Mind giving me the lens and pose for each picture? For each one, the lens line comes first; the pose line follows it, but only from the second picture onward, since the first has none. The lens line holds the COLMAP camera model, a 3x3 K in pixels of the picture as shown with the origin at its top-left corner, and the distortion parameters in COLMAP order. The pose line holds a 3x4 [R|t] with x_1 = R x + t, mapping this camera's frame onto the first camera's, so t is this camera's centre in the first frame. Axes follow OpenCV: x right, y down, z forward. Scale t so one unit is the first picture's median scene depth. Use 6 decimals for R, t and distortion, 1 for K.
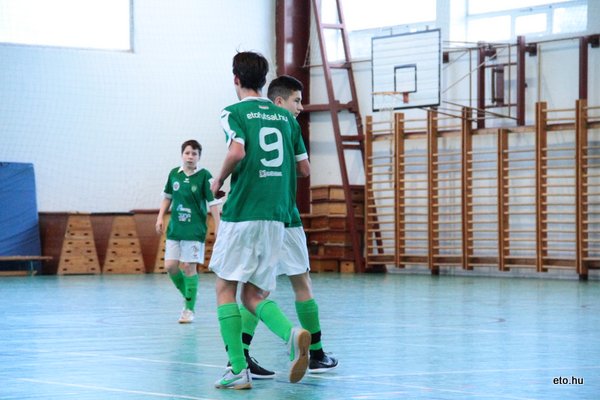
lens RADIAL K [[2422.6, 0, 299.3], [0, 2422.6, 233.9], [0, 0, 1]] dist [1.272963, 0.000000]
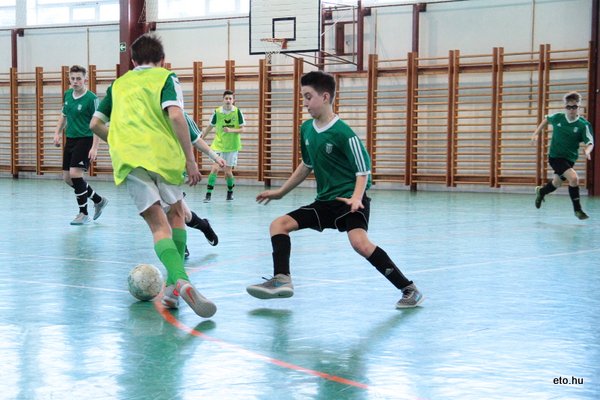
lens RADIAL K [[1449.9, 0, 290.2], [0, 1449.9, 192.5], [0, 0, 1]] dist [0.621419, 0.000000]
pose [[0.955533, -0.002070, 0.294878, -0.182174], [-0.006303, 0.999604, 0.027442, -0.001214], [-0.294817, -0.028080, 0.955141, 0.288366]]
